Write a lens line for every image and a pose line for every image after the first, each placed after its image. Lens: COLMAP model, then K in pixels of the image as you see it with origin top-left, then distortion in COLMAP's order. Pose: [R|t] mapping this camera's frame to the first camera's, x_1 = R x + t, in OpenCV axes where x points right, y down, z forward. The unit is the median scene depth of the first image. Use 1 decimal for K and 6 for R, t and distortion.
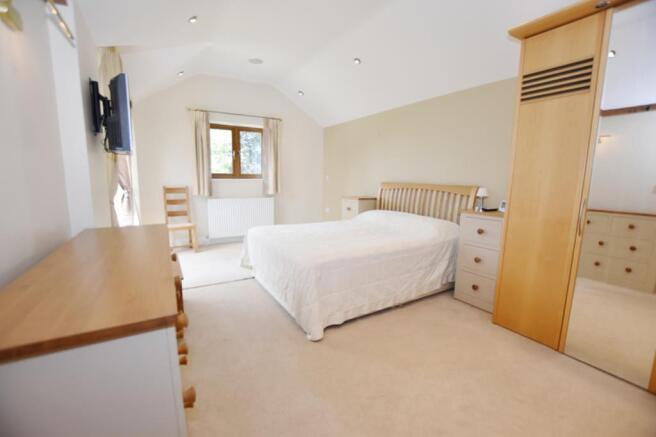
lens RADIAL K [[288.6, 0, 328.4], [0, 288.6, 220.5], [0, 0, 1]] dist [-0.023711, 0.000649]
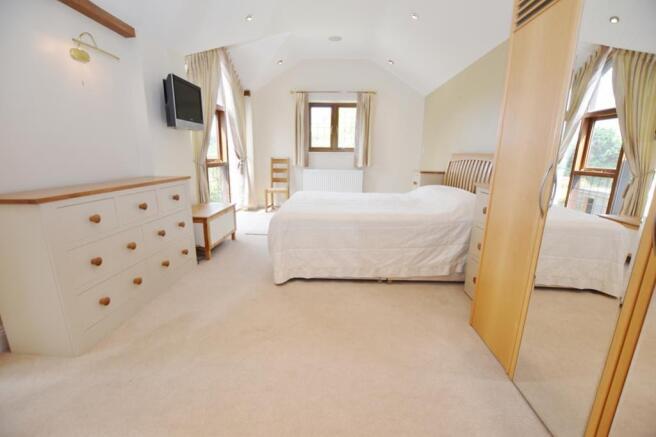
lens RADIAL K [[288.6, 0, 327.2], [0, 288.6, 220.3], [0, 0, 1]] dist [-0.023711, 0.000649]
pose [[0.830124, 0.120577, -0.544386, 0.338401], [-0.083792, 0.992227, 0.091997, 0.017061], [0.551247, -0.030753, 0.833775, 0.066311]]
